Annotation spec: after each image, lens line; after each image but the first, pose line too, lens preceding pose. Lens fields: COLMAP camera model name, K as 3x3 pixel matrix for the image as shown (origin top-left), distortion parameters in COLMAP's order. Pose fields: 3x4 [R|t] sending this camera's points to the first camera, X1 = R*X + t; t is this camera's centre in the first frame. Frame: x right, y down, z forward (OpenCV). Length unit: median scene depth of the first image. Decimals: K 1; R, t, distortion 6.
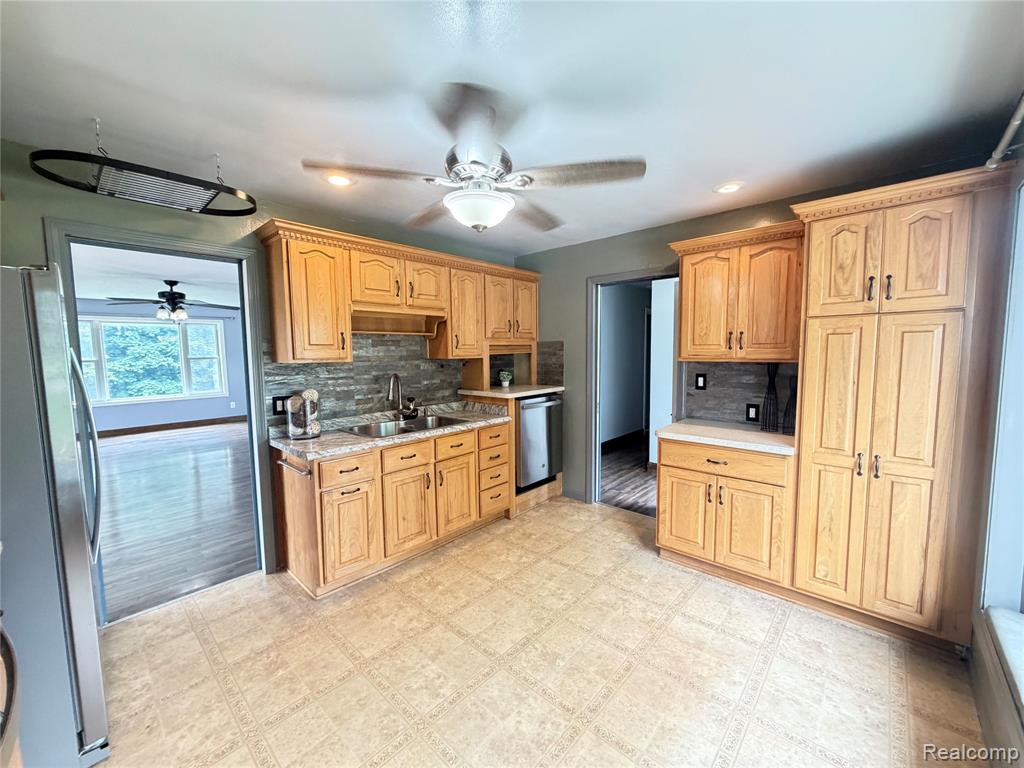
lens RADIAL K [[408.7, 0, 512.1], [0, 408.7, 384.2], [0, 0, 1]] dist [0.002595, -0.000137]
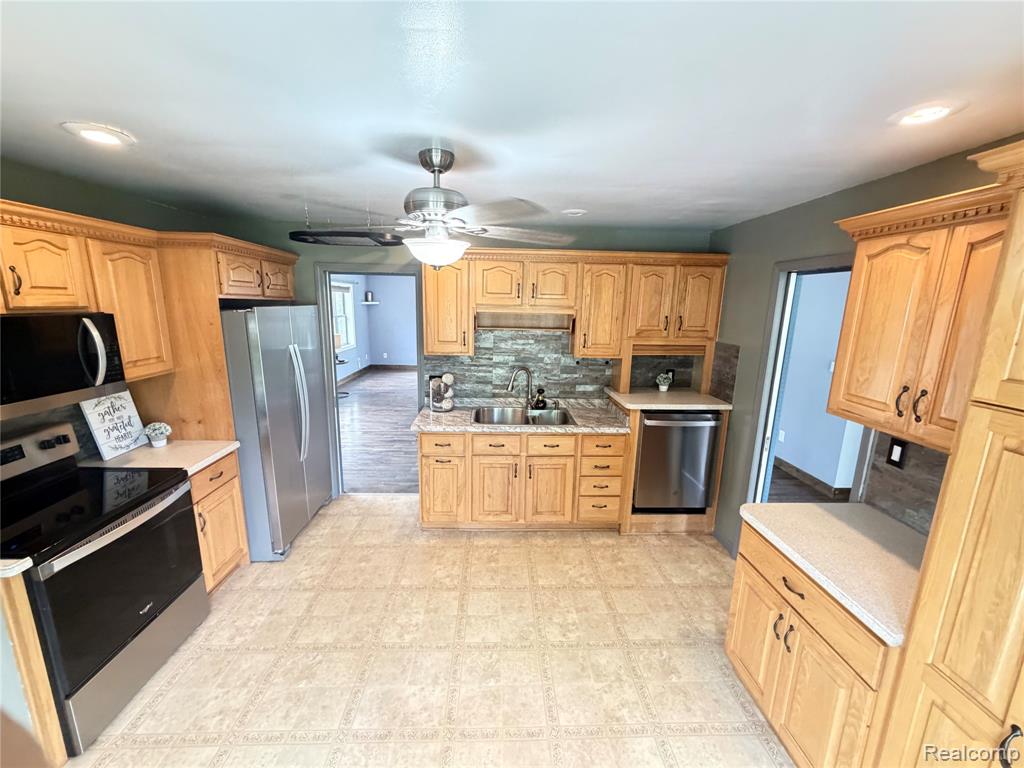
lens RADIAL K [[408.7, 0, 510.3], [0, 408.7, 384.5], [0, 0, 1]] dist [0.002595, -0.000137]
pose [[0.702432, 0.167727, -0.691706, 0.454700], [-0.089657, 0.984947, 0.147785, -0.137366], [0.706081, -0.041792, 0.706896, 0.199205]]
